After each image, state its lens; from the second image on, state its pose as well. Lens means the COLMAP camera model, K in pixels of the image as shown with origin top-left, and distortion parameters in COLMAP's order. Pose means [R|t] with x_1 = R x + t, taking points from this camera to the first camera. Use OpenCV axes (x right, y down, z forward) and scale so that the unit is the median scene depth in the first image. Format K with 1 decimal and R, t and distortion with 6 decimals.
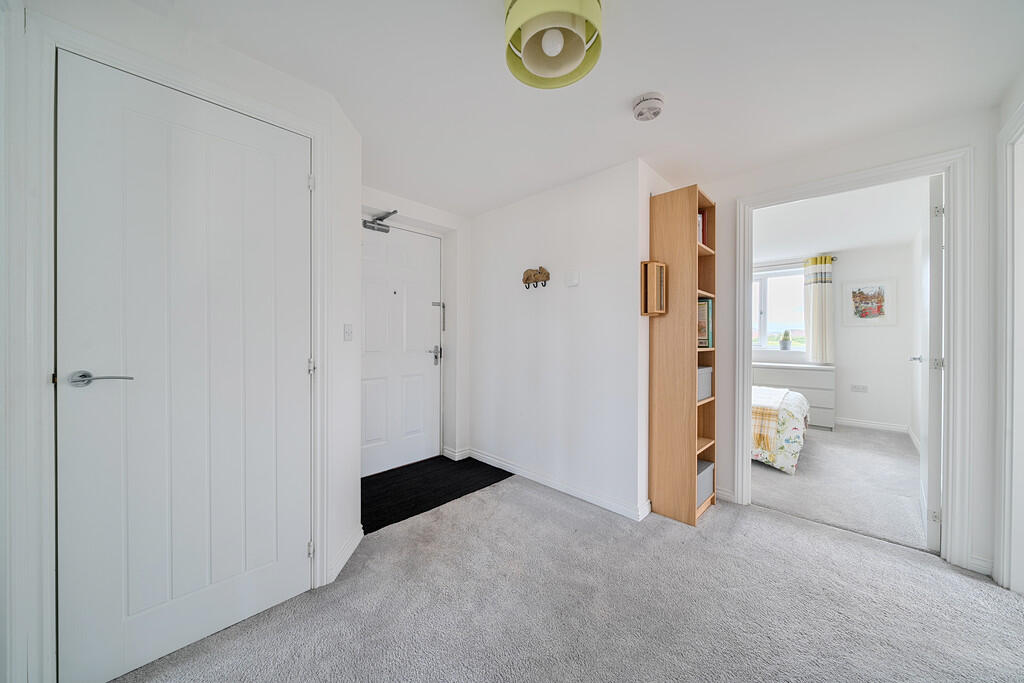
lens RADIAL K [[349.8, 0, 511.5], [0, 349.8, 339.8], [0, 0, 1]] dist [0.000115, -0.000057]
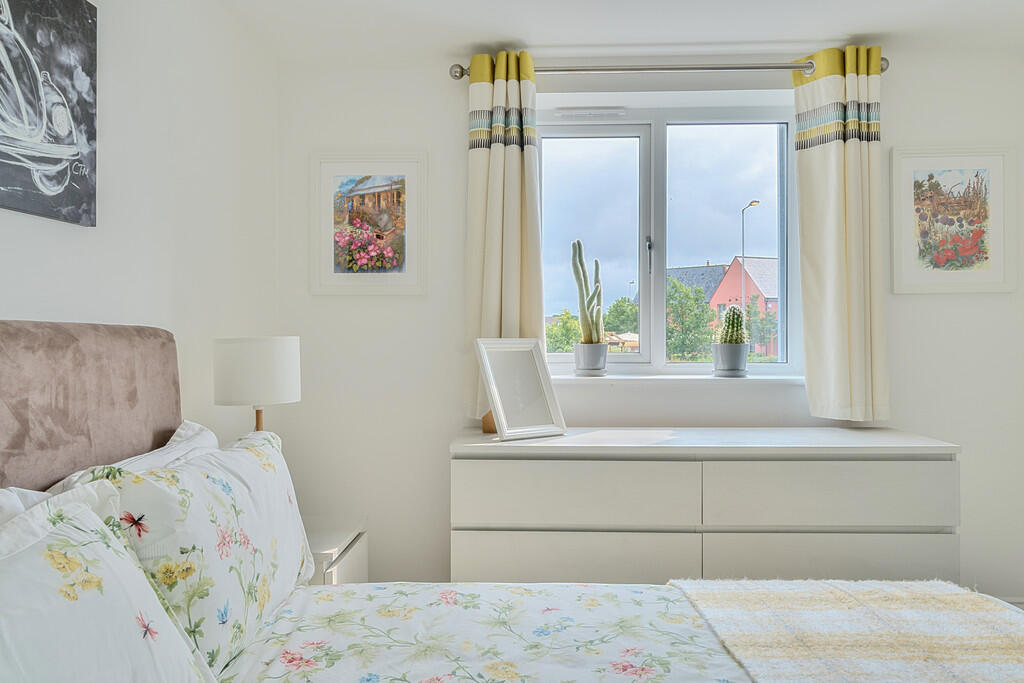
lens RADIAL K [[742.8, 0, 512.0], [0, 742.8, 341.5], [0, 0, 1]] dist [0.001116, 0.001385]
pose [[0.743203, -0.012892, 0.668942, 0.274629], [0.011103, 0.999914, 0.006934, -0.006088], [-0.668974, 0.002274, 0.743283, 0.752780]]
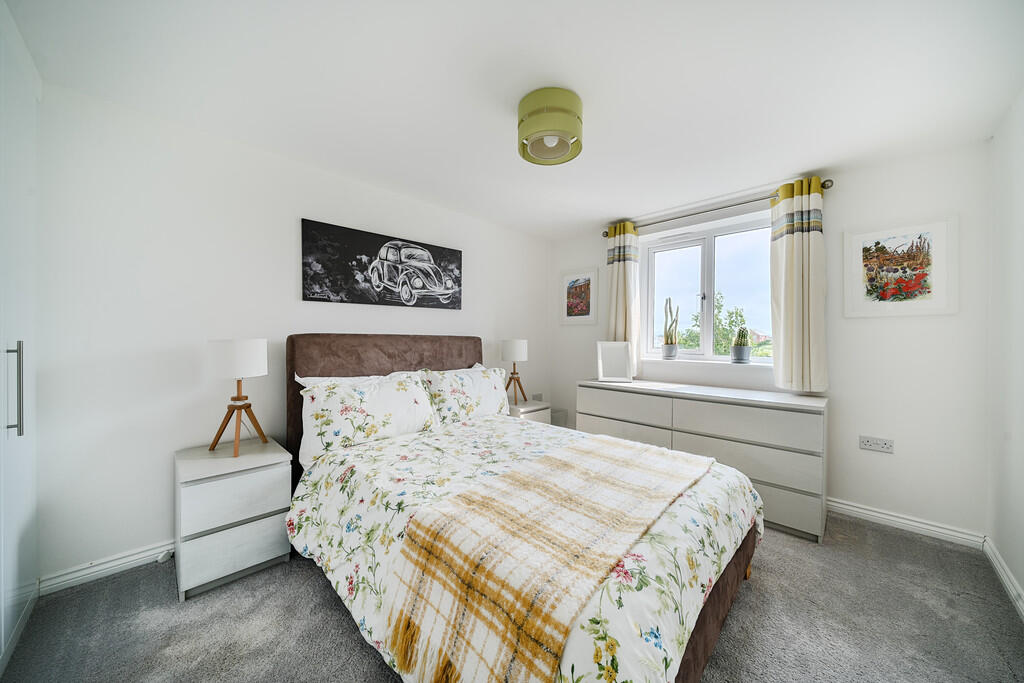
lens RADIAL K [[350.2, 0, 512.0], [0, 350.2, 341.5], [0, 0, 1]] dist [-0.006241, 0.000034]
pose [[0.999947, 0.002955, -0.009826, 0.482446], [-0.002956, 0.999996, -0.000122, -0.003821], [0.009825, 0.000151, 0.999952, 0.502371]]
